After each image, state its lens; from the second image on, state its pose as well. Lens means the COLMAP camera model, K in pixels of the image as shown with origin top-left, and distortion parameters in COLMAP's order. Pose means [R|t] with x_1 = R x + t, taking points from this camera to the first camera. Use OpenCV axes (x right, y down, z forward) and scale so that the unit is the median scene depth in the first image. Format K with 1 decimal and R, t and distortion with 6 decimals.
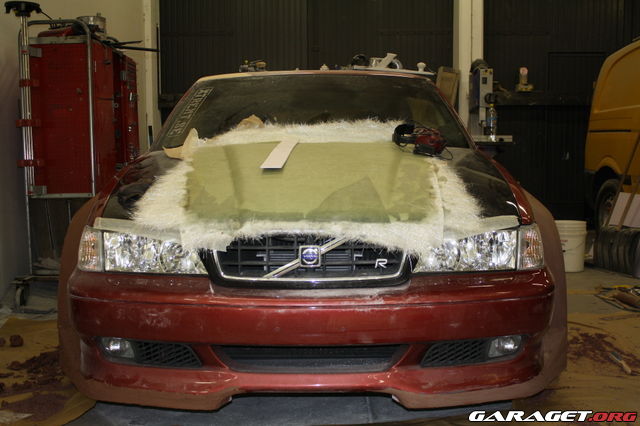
lens RADIAL K [[800.9, 0, 320.0], [0, 800.9, 213.0], [0, 0, 1]] dist [-0.014293, -0.005119]
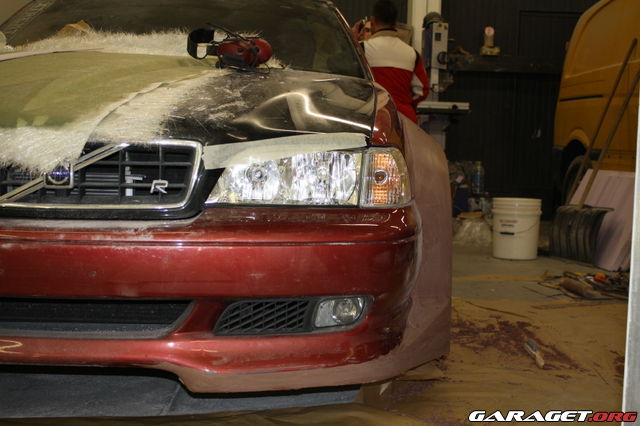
lens RADIAL K [[876.8, 0, 320.0], [0, 876.8, 213.0], [0, 0, 1]] dist [-0.016202, -0.041038]
pose [[0.999464, 0.031002, 0.010553, 0.129365], [-0.030904, 0.999479, -0.009343, 0.054444], [-0.010838, 0.009012, 0.999901, 0.134217]]
